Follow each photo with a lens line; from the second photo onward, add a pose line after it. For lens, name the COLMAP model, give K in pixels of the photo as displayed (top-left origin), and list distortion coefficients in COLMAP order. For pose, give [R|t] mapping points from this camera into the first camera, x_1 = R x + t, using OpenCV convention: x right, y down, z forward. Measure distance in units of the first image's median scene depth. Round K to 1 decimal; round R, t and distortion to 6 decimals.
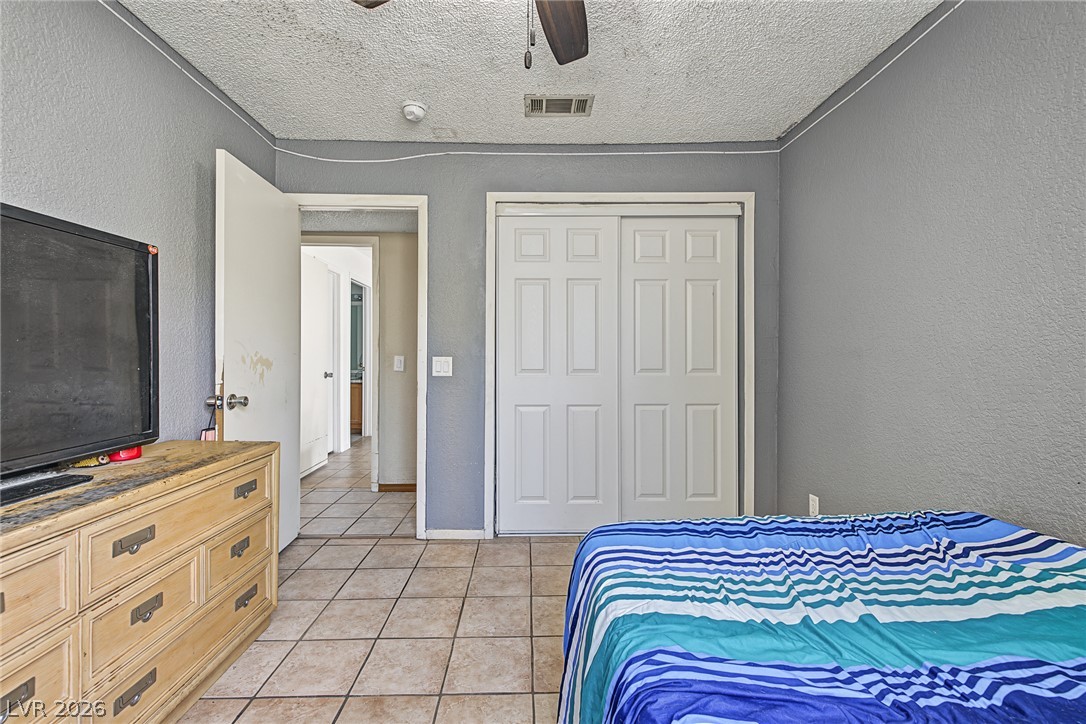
lens RADIAL K [[467.1, 0, 541.6], [0, 467.1, 358.5], [0, 0, 1]] dist [0.007455, 0.000184]
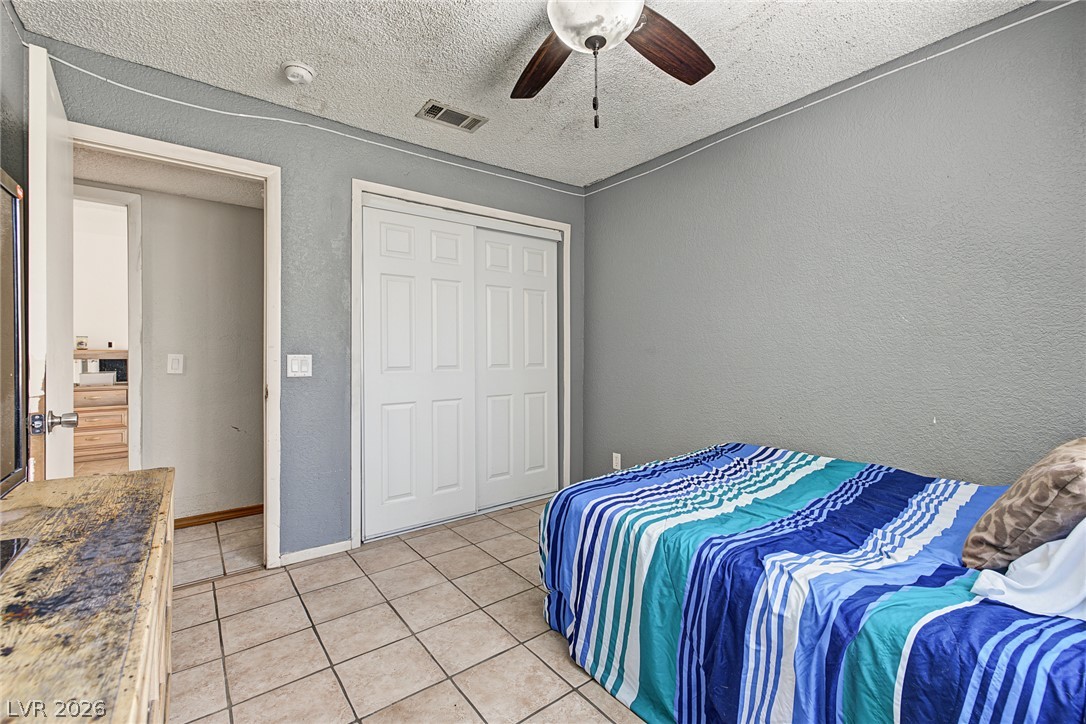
lens RADIAL K [[467.1, 0, 538.1], [0, 467.1, 358.8], [0, 0, 1]] dist [0.007455, 0.000184]
pose [[0.805023, -0.009920, 0.593160, -0.420295], [0.006610, 0.999948, 0.007752, 0.000534], [-0.593206, -0.002319, 0.805047, 0.027710]]
